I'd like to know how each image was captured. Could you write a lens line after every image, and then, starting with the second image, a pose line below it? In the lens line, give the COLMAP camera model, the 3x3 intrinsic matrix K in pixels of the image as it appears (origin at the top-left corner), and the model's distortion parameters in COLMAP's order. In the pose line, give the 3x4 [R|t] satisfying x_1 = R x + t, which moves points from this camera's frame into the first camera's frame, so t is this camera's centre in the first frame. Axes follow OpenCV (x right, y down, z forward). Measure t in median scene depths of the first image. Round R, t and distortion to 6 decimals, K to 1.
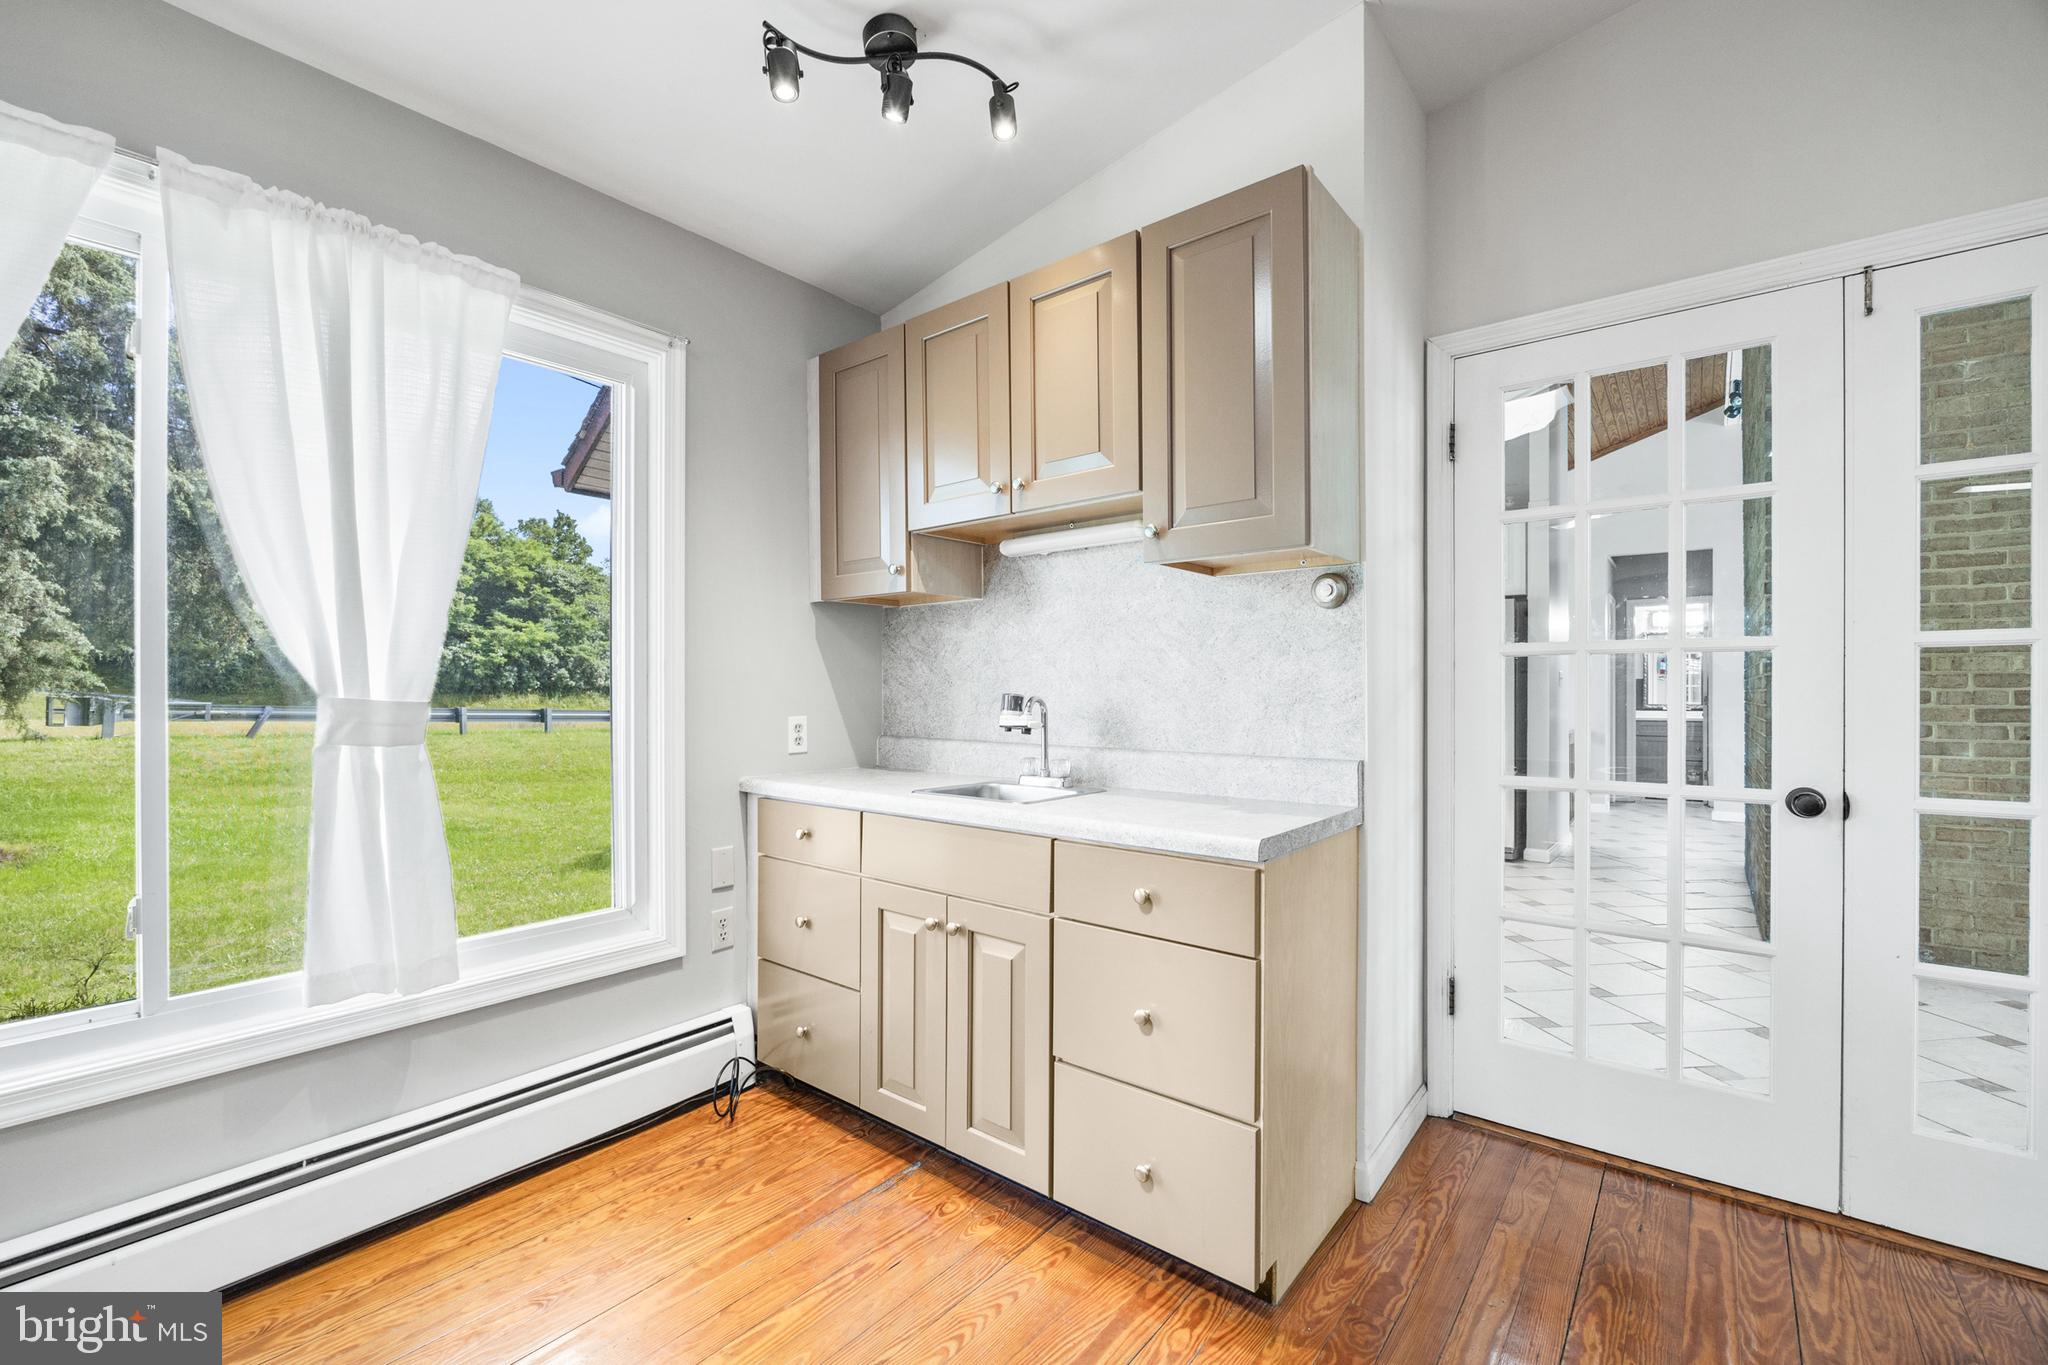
lens RADIAL K [[874.0, 0, 1031.8], [0, 874.0, 688.2], [0, 0, 1]] dist [-0.002308, -0.000121]
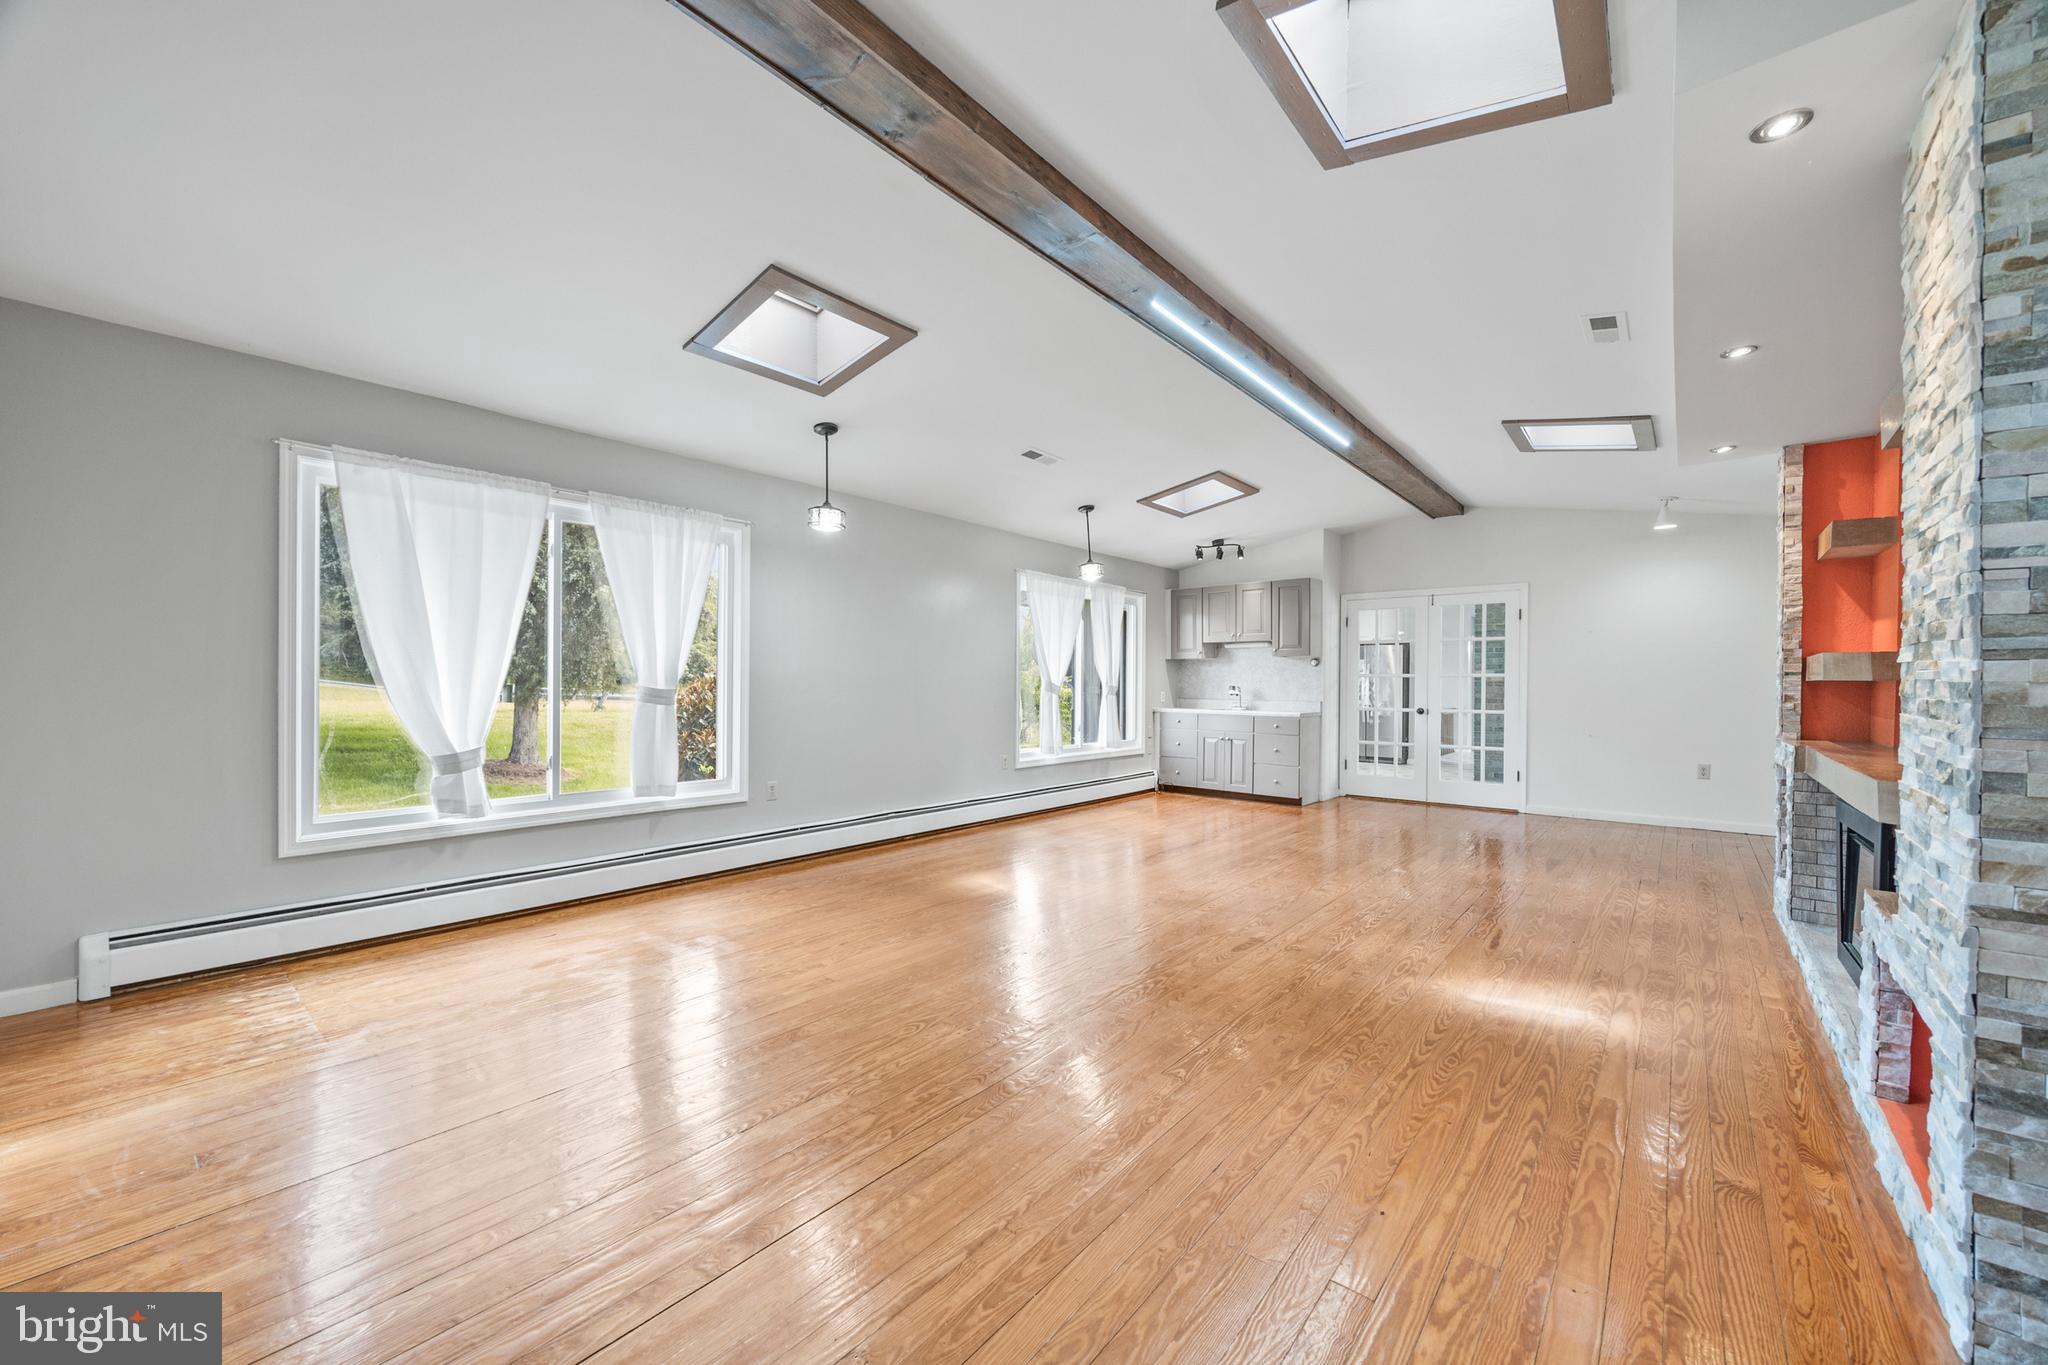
lens RADIAL K [[793.3, 0, 1012.2], [0, 793.3, 687.8], [0, 0, 1]] dist [-0.001450, -0.000290]
pose [[0.999556, 0.006973, -0.028964, -0.885148], [-0.006733, 0.999942, 0.008382, -0.007983], [0.029021, -0.008183, 0.999545, -2.530400]]
